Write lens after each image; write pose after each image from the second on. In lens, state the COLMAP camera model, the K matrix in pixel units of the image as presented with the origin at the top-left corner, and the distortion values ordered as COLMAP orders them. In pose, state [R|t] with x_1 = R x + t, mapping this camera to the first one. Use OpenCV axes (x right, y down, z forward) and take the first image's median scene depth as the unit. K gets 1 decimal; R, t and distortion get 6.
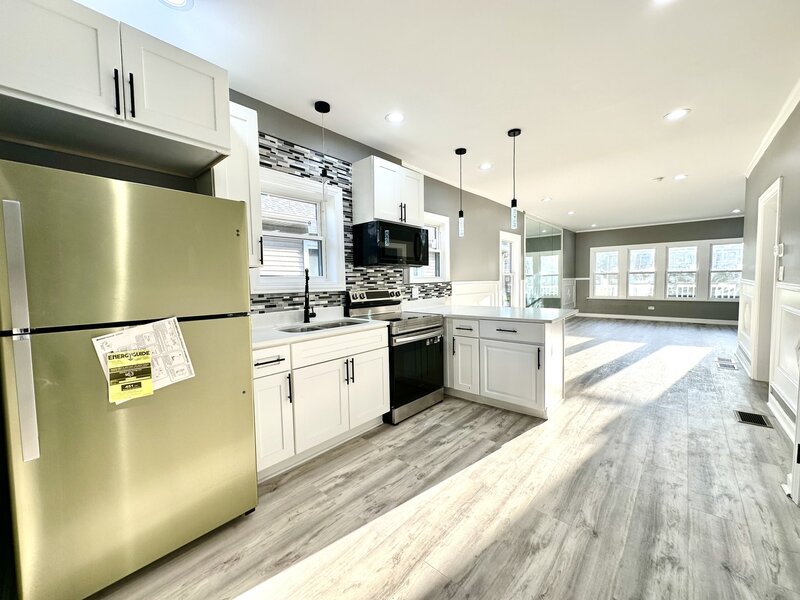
lens RADIAL K [[317.8, 0, 399.1], [0, 317.8, 298.0], [0, 0, 1]] dist [-0.004372, 0.001214]
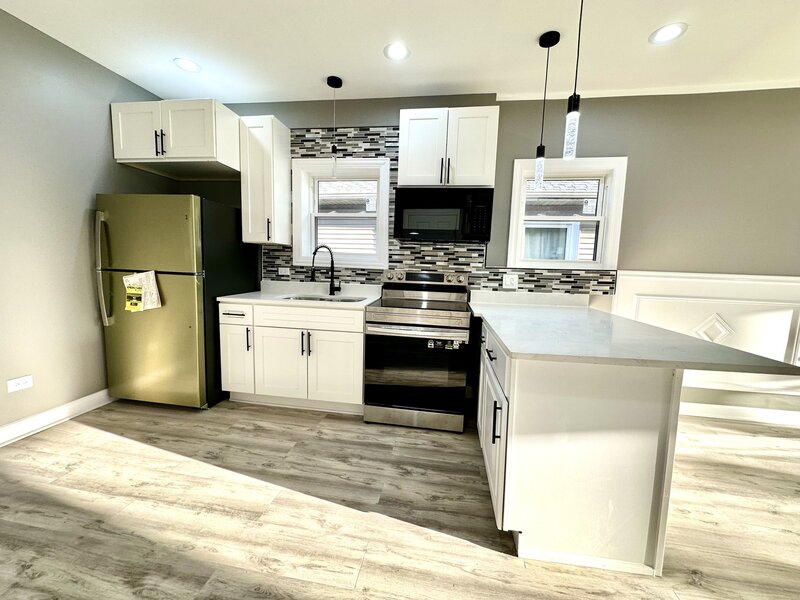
lens RADIAL K [[317.8, 0, 399.5], [0, 317.8, 298.6], [0, 0, 1]] dist [-0.004372, 0.001214]
pose [[0.545644, 0.128662, -0.828081, 0.723430], [-0.087914, 0.991480, 0.096121, -0.034892], [0.833393, 0.020352, 0.552306, 0.580713]]
